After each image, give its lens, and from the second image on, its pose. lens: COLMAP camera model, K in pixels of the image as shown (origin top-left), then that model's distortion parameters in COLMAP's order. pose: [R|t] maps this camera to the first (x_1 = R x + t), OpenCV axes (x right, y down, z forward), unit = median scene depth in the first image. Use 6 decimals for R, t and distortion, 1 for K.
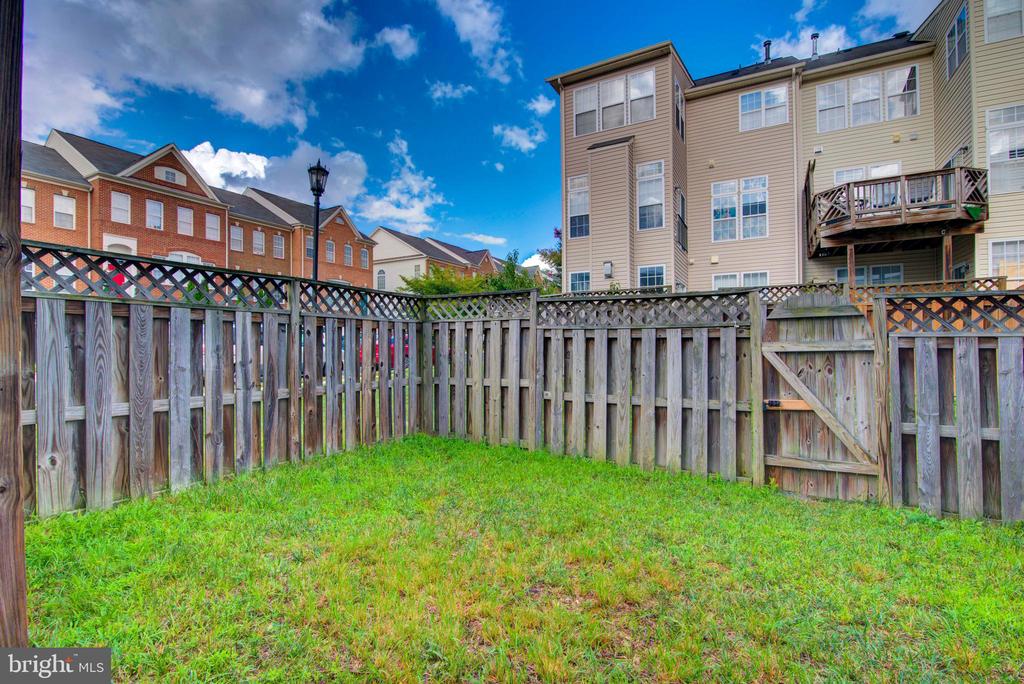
lens RADIAL K [[468.3, 0, 513.6], [0, 468.3, 347.0], [0, 0, 1]] dist [-0.018479, 0.000680]
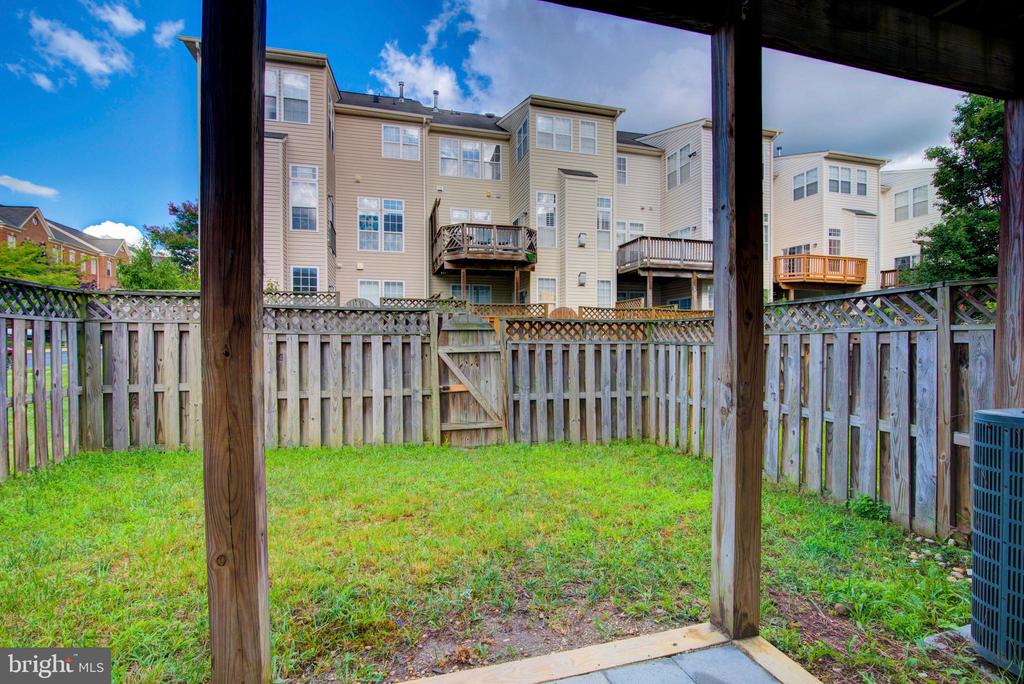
lens RADIAL K [[465.3, 0, 520.4], [0, 465.3, 343.6], [0, 0, 1]] dist [-0.004619, -0.000803]
pose [[0.708696, 0.000729, 0.705513, -0.271918], [-0.001935, 0.999998, 0.000911, -0.017721], [-0.705511, -0.002011, 0.708696, -0.180408]]
